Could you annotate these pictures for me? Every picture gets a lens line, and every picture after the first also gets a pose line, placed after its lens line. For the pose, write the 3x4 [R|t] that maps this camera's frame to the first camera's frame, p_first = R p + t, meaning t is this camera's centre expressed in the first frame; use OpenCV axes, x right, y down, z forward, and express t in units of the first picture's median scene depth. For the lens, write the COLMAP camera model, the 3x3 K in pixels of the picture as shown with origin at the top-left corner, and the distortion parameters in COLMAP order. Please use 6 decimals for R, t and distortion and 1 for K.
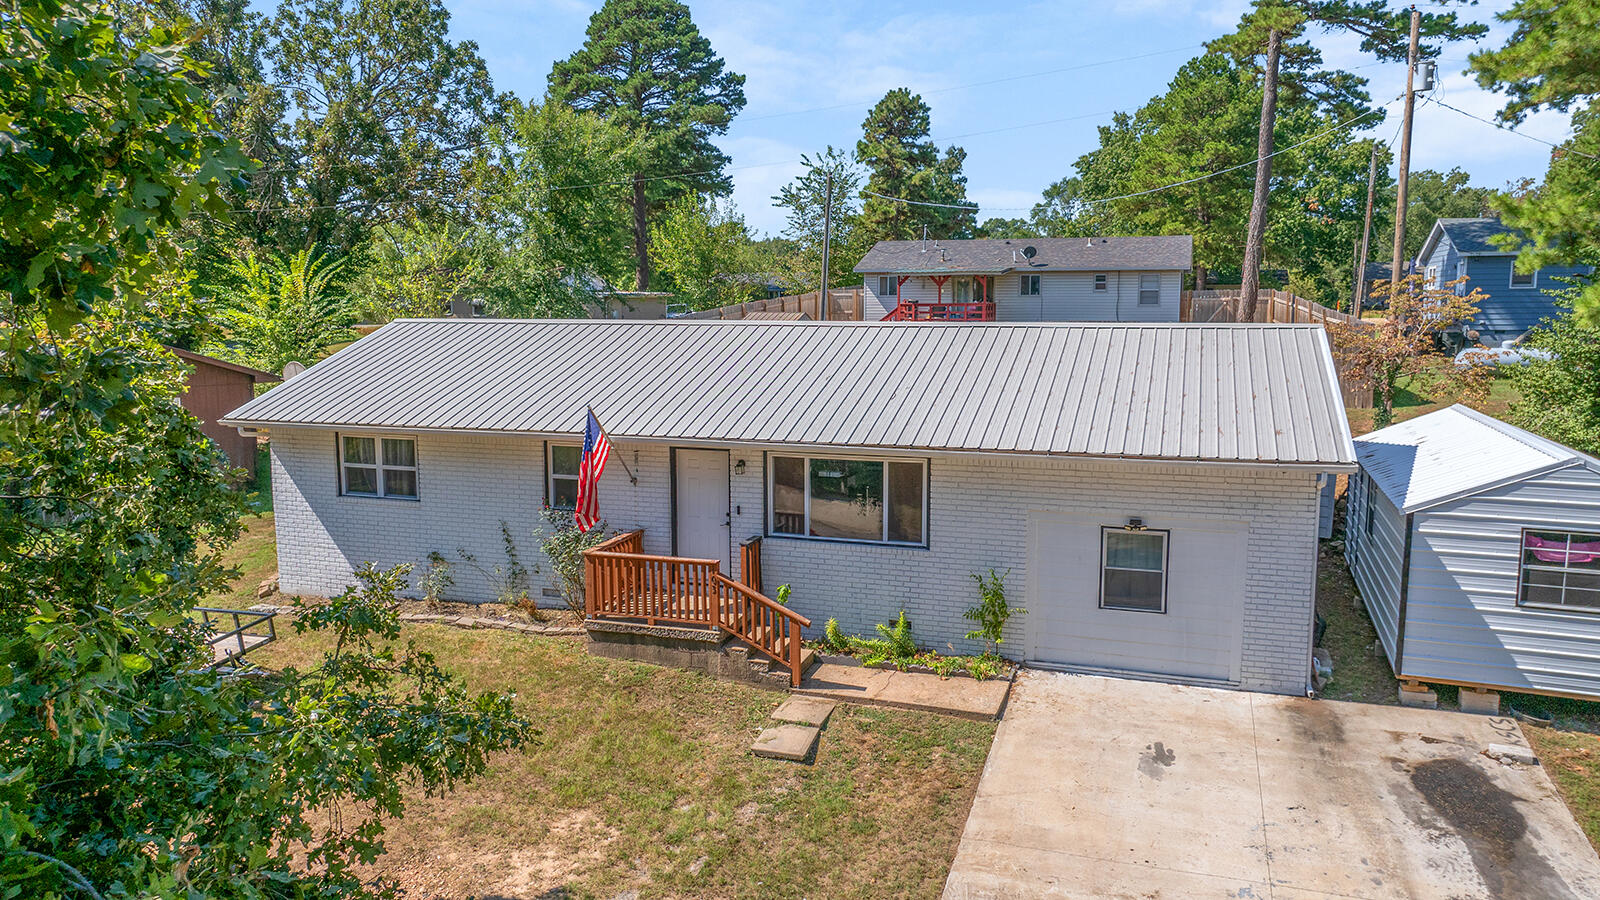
lens RADIAL K [[1105.0, 0, 799.3], [0, 1105.0, 431.8], [0, 0, 1]] dist [-0.019704, 0.022075]
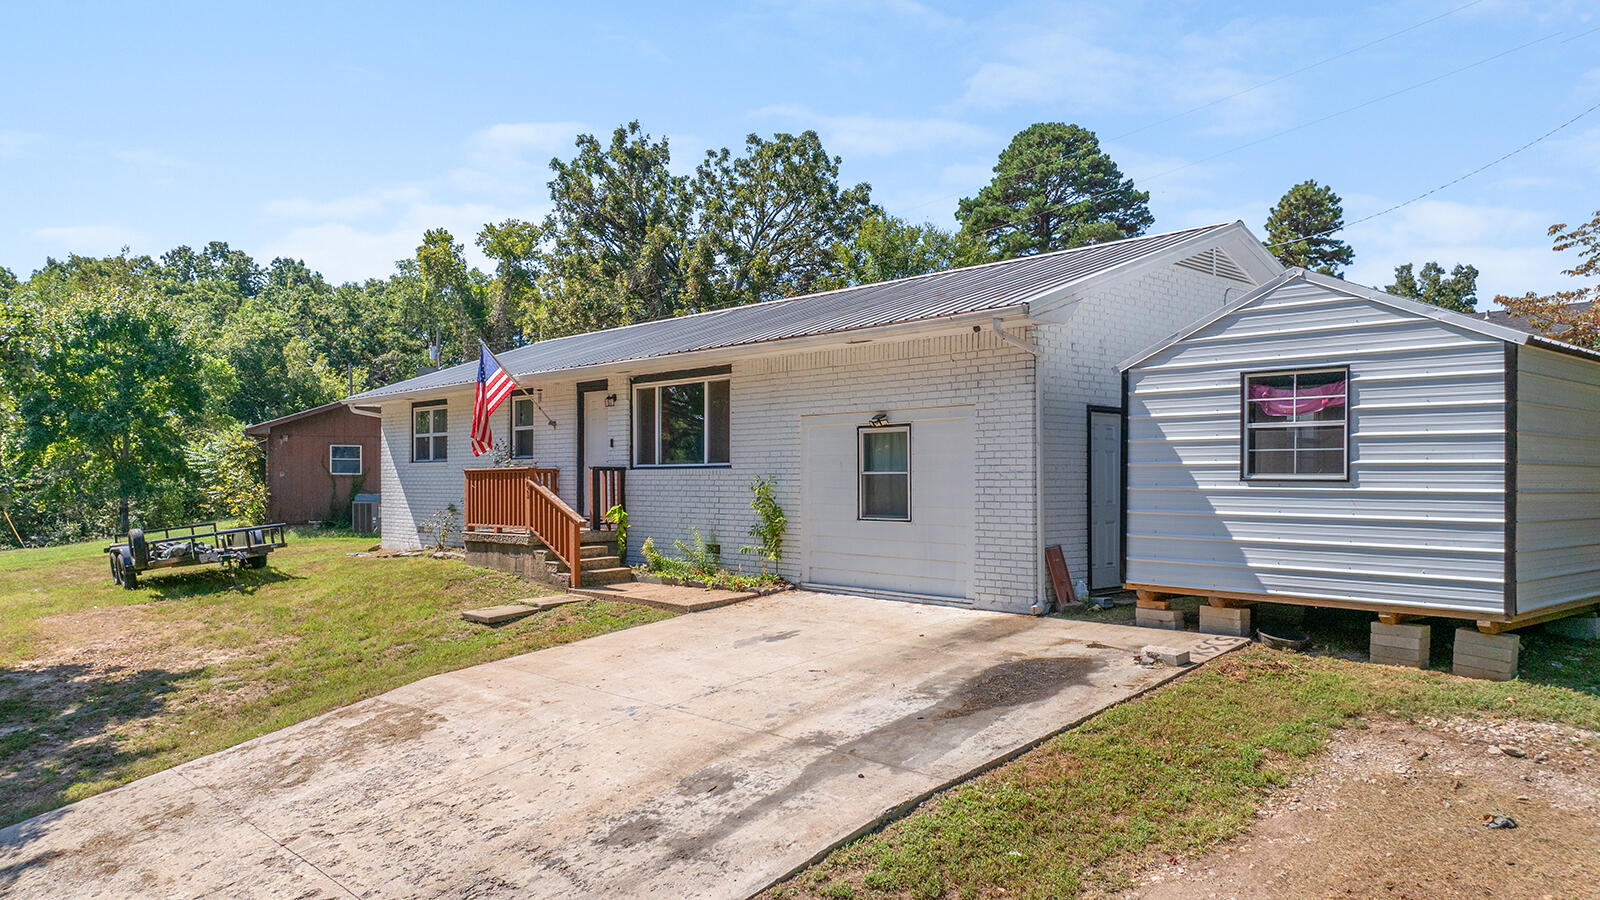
lens RADIAL K [[1118.4, 0, 831.4], [0, 1118.4, 476.8], [0, 0, 1]] dist [0.002393, -0.053952]
pose [[0.886528, -0.000401, -0.462676, 0.661957], [-0.059762, 0.991524, -0.115367, 0.227426], [0.458800, 0.129926, 0.878989, 0.184691]]
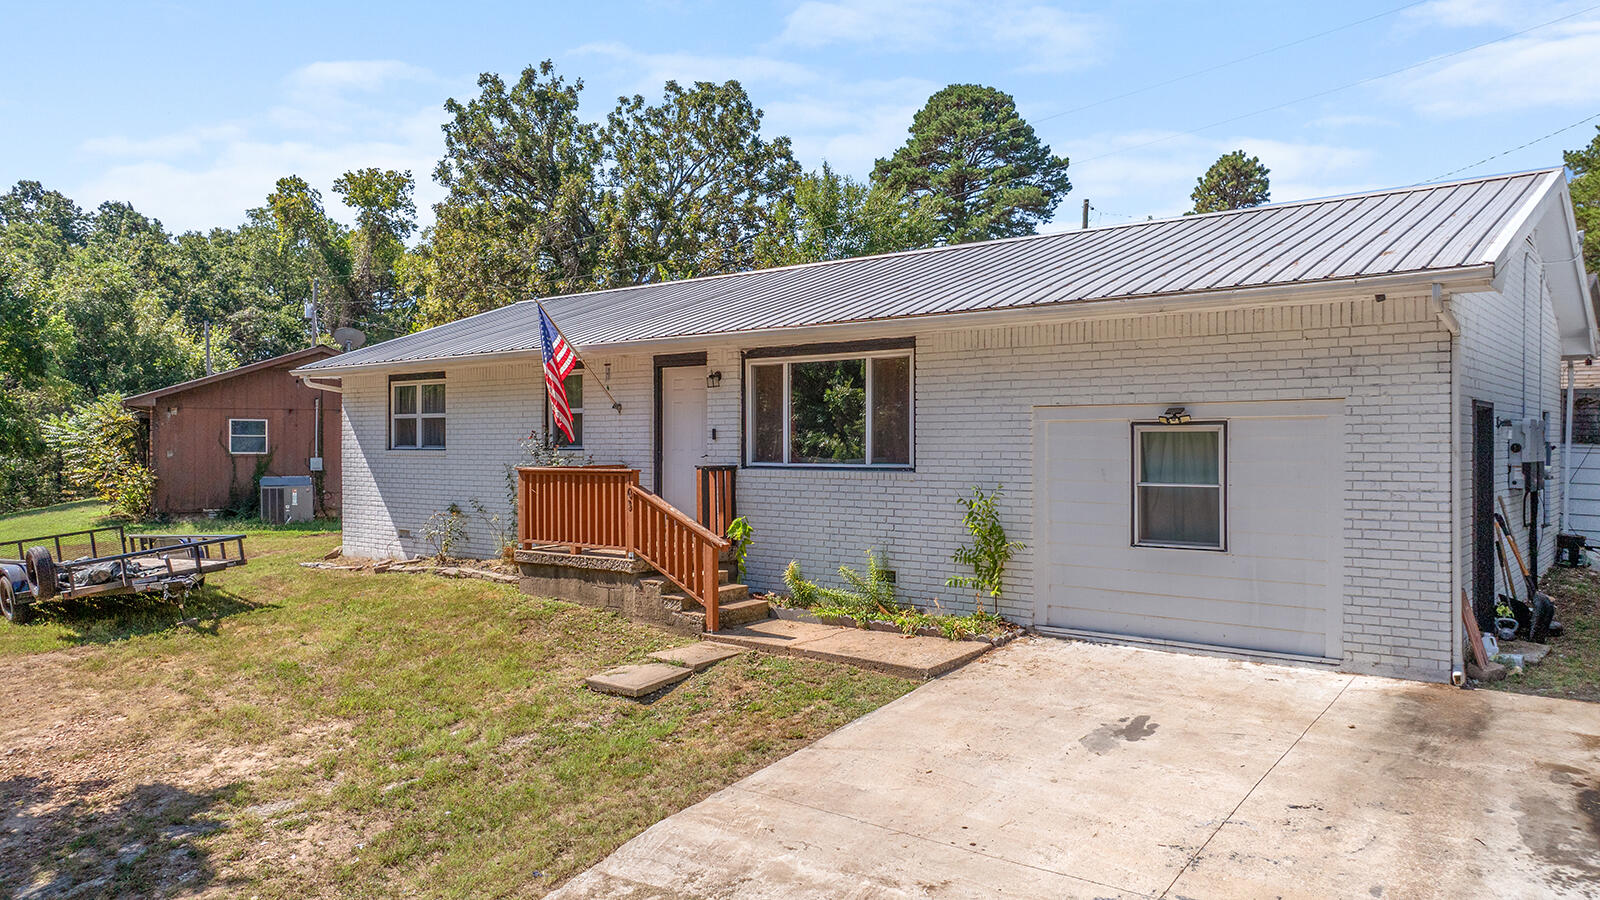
lens RADIAL K [[1103.7, 0, 824.8], [0, 1103.7, 449.3], [0, 0, 1]] dist [-0.018728, -0.003018]
pose [[0.940932, 0.002773, -0.338583, 0.318233], [-0.043424, 0.992697, -0.112548, 0.182395], [0.335798, 0.120603, 0.934181, 0.290862]]
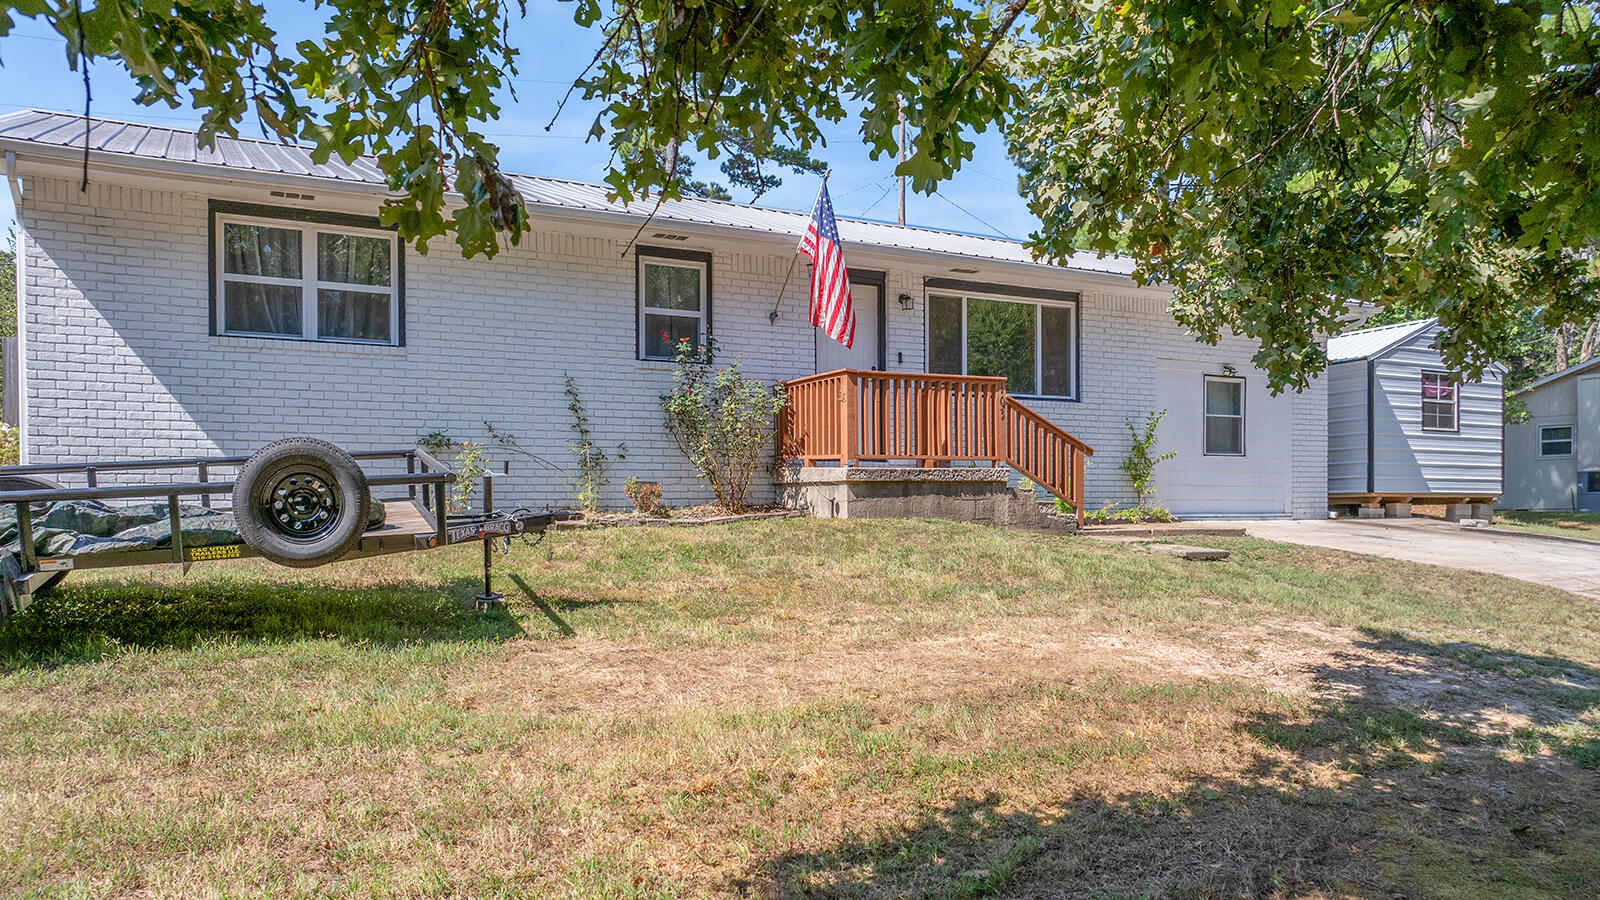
lens RADIAL K [[1084.4, 0, 767.0], [0, 1084.4, 538.6], [0, 0, 1]] dist [-0.002492, 0.002295]
pose [[0.706650, -0.023192, 0.707183, -0.731622], [0.094802, 0.993554, -0.062148, 0.258564], [-0.701184, 0.110959, 0.704293, 0.567879]]
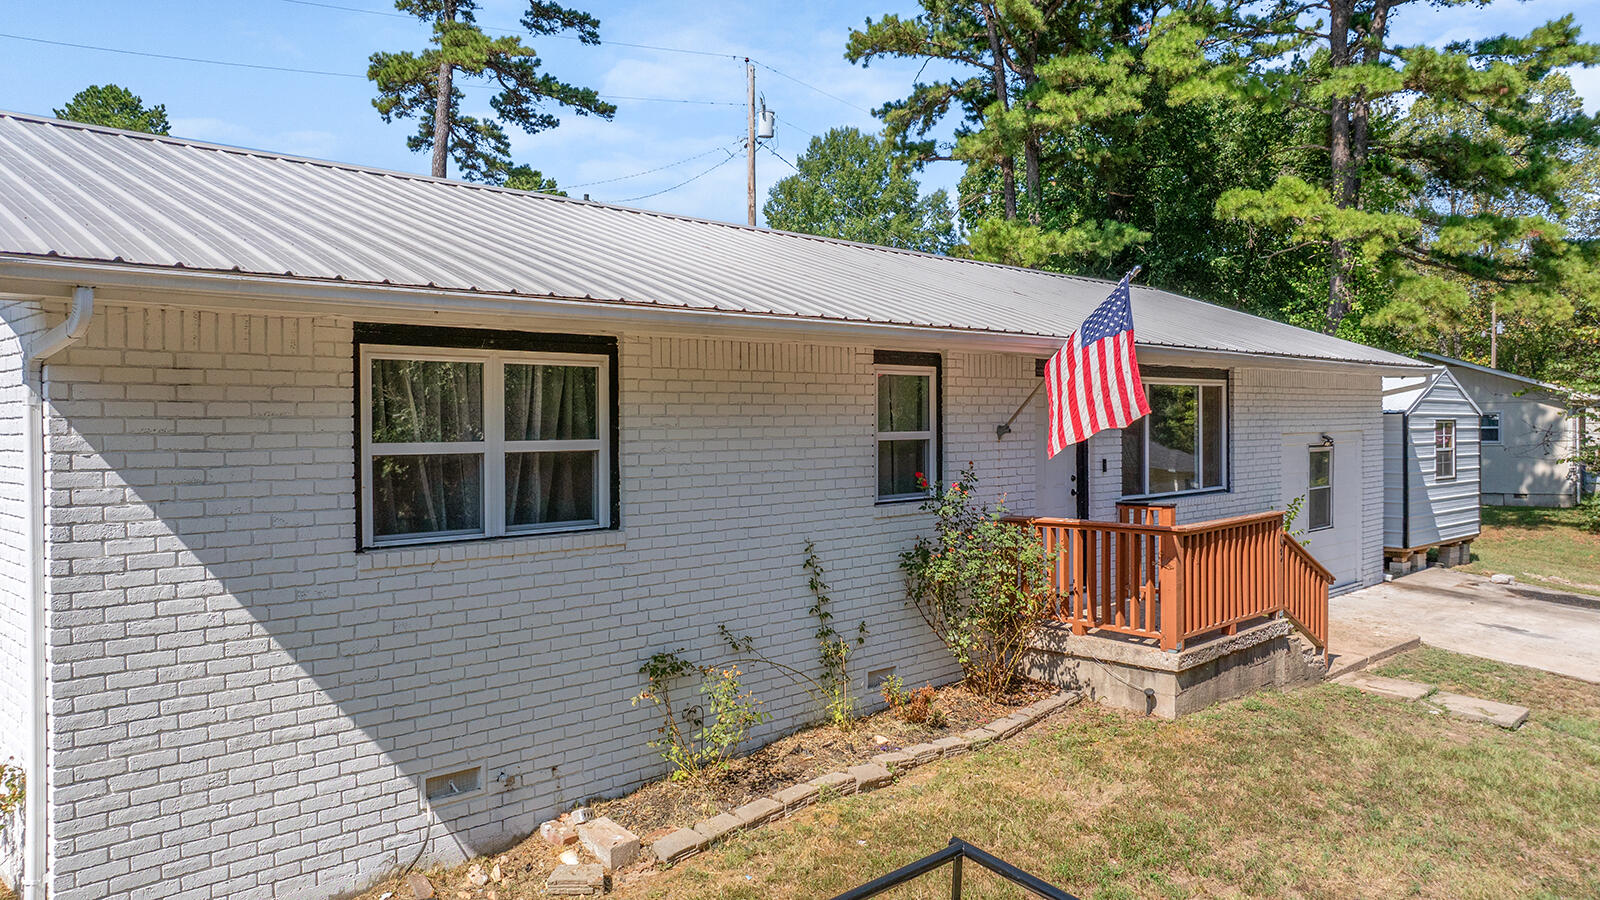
lens RADIAL K [[1102.4, 0, 800.0], [0, 1102.4, 450.0], [0, 0, 1]] dist [-0.010317, -0.006519]
pose [[0.475005, -0.020836, 0.879736, -0.771496], [0.130199, 0.990381, -0.046843, 0.074290], [-0.870298, 0.136792, 0.473149, 0.908330]]
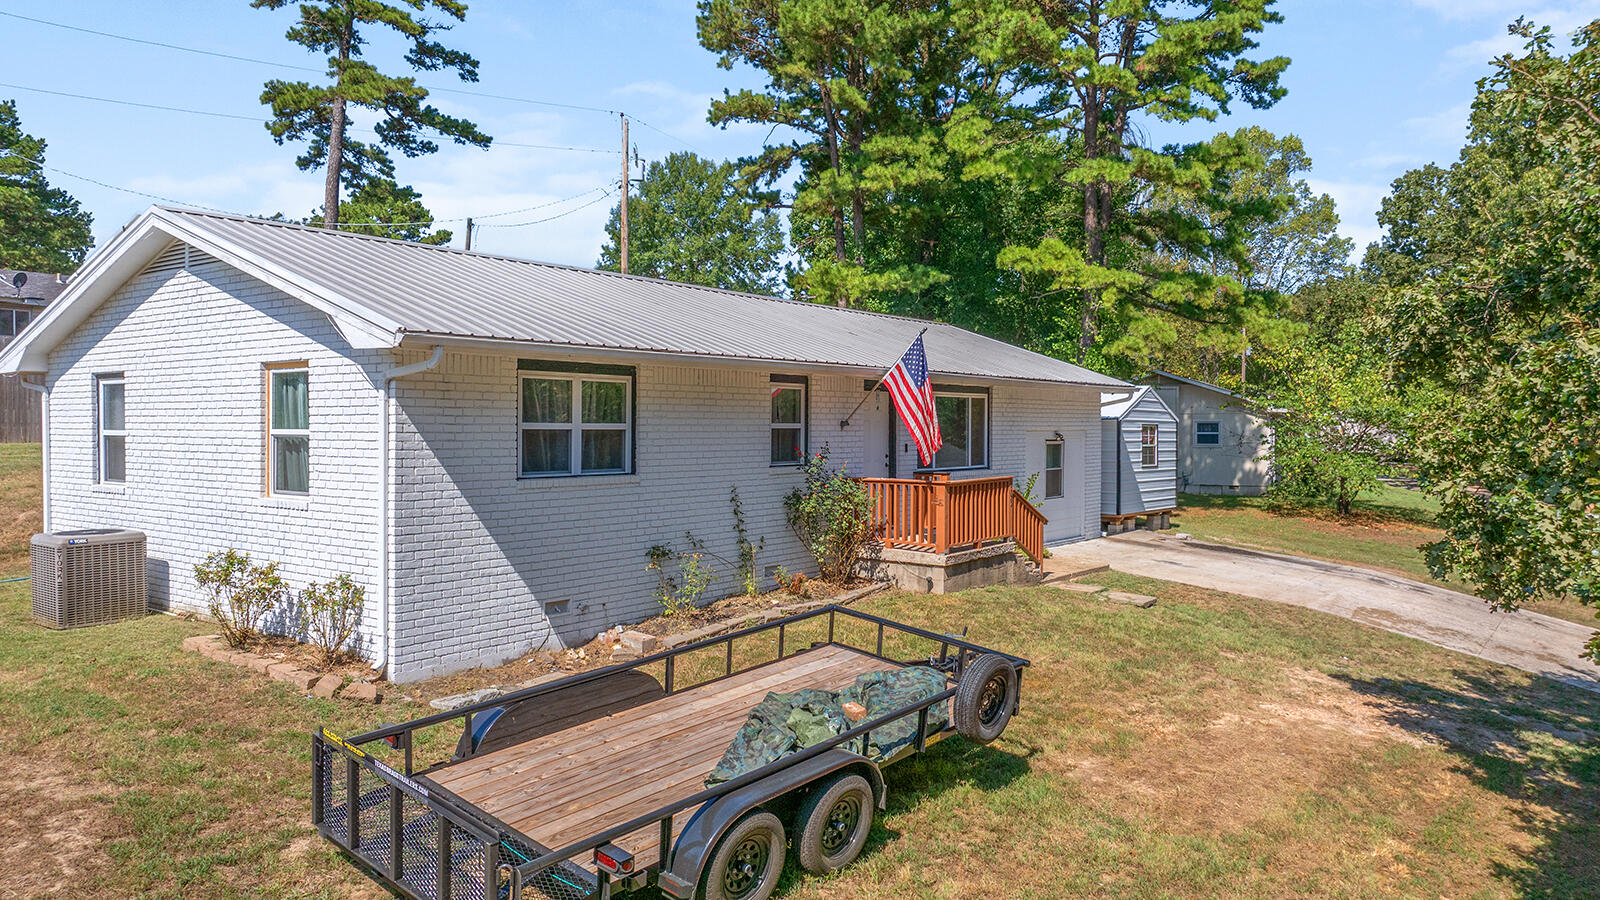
lens RADIAL K [[1038.6, 0, 753.8], [0, 1038.6, 442.8], [0, 0, 1]] dist [-0.007417, -0.001362]
pose [[0.372121, -0.009458, 0.928136, -1.083043], [0.123780, 0.991522, -0.039524, 0.093626], [-0.919894, 0.129592, 0.370137, 0.828025]]
